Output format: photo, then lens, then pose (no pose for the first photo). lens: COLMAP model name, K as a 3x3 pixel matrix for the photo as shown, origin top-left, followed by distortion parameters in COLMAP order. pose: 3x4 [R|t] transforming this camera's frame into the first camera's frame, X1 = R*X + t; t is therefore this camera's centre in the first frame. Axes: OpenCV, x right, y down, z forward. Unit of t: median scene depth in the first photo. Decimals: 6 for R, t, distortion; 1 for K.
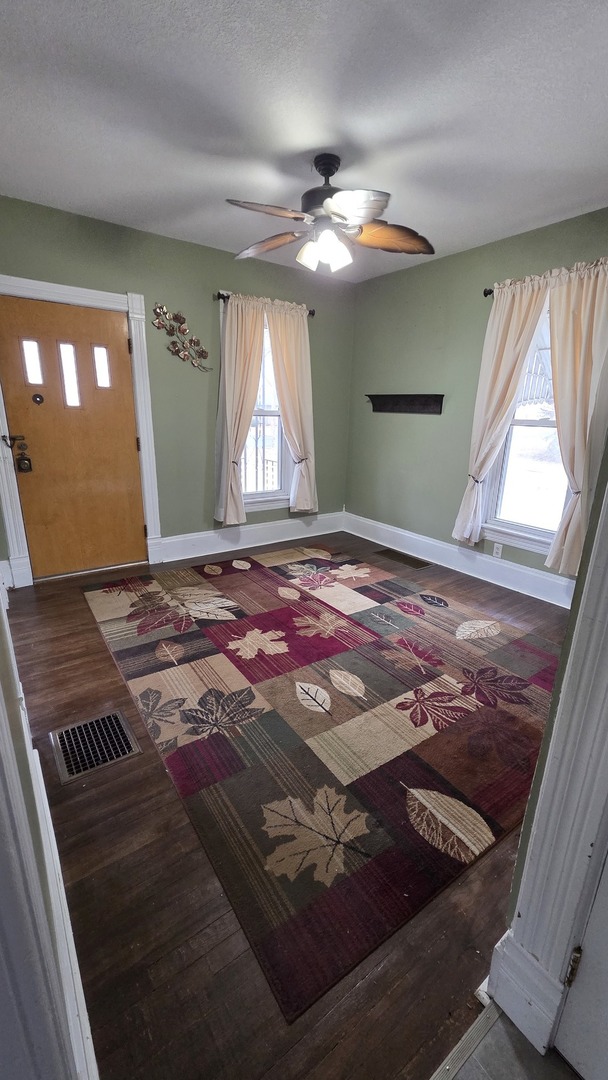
lens RADIAL K [[436.4, 0, 308.1], [0, 436.4, 537.3], [0, 0, 1]] dist [-0.001141, -0.000036]
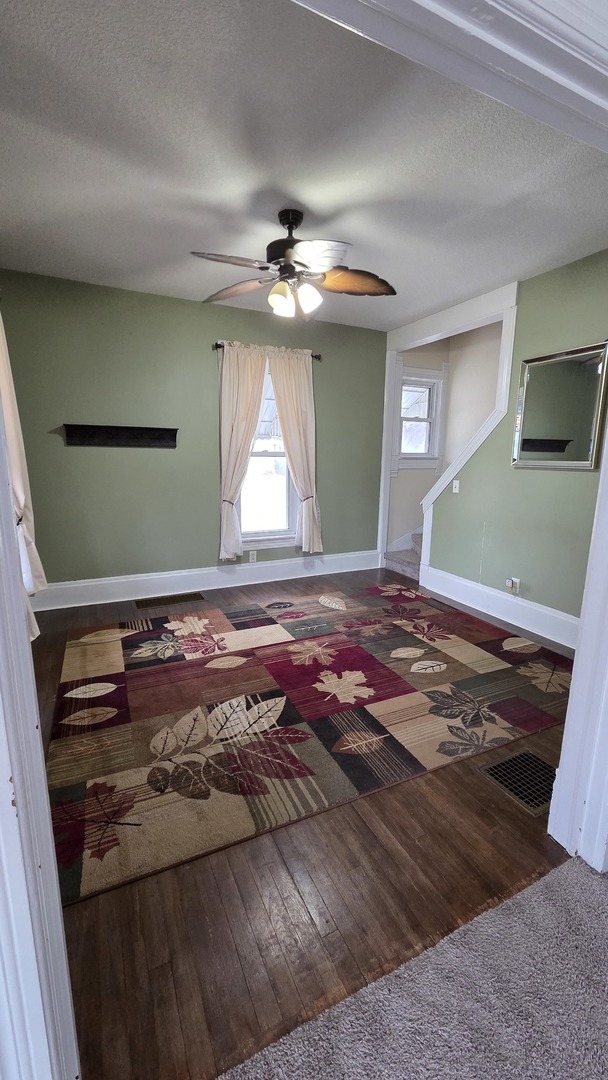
lens RADIAL K [[436.4, 0, 309.0], [0, 436.4, 538.8], [0, 0, 1]] dist [-0.001141, -0.000036]
pose [[0.173178, -0.214120, 0.961333, -0.800876], [0.268743, 0.949314, 0.163031, -0.197809], [-0.947516, 0.230119, 0.221943, 0.638833]]
